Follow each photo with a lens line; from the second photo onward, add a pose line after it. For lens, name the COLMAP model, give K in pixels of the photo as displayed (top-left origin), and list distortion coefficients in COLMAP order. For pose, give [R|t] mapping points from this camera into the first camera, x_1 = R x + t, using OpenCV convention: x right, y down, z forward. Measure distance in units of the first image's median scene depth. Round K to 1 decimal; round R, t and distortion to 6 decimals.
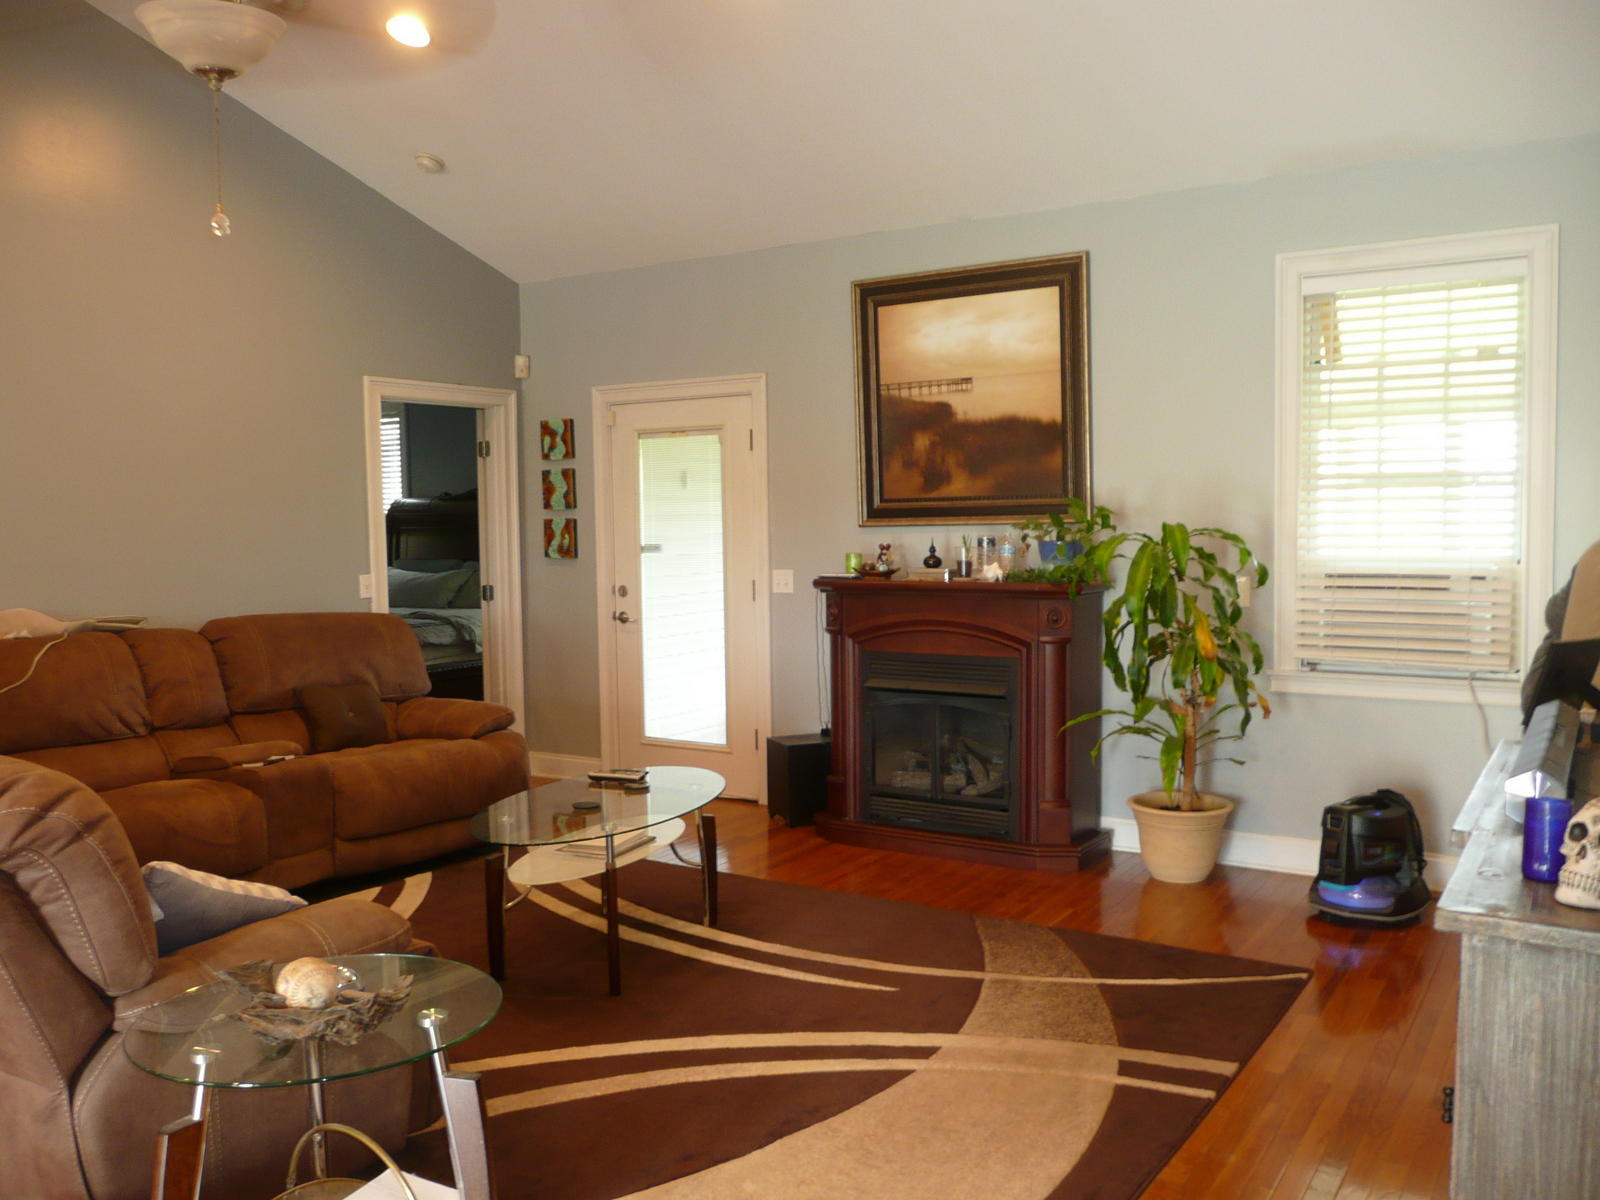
lens RADIAL K [[1346.6, 0, 794.3], [0, 1346.6, 602.6], [0, 0, 1]] dist [-0.033060, 0.031498]
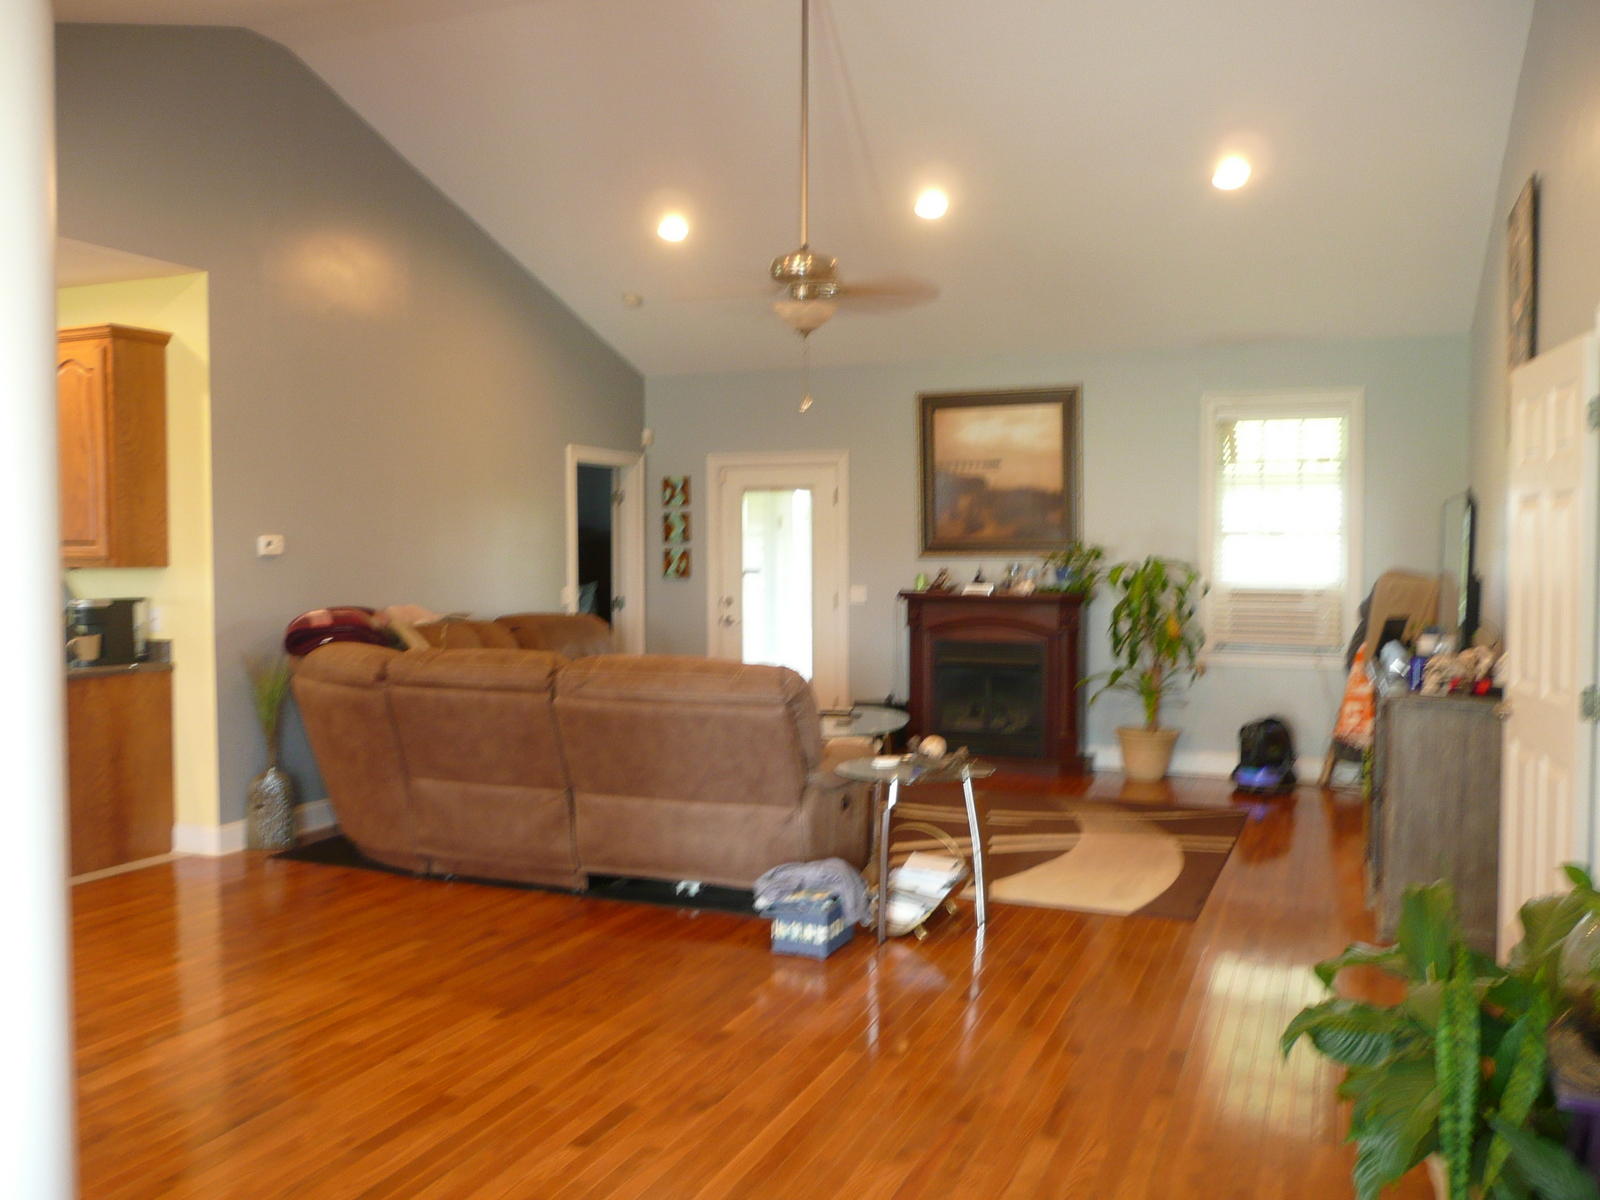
lens RADIAL K [[1346.6, 0, 804.8], [0, 1346.6, 598.3], [0, 0, 1]] dist [-0.033060, 0.031498]
pose [[0.983807, 0.008365, 0.179035, -0.353492], [-0.002923, 0.999526, -0.030639, 0.035472], [-0.179207, 0.029620, 0.983365, -0.449334]]
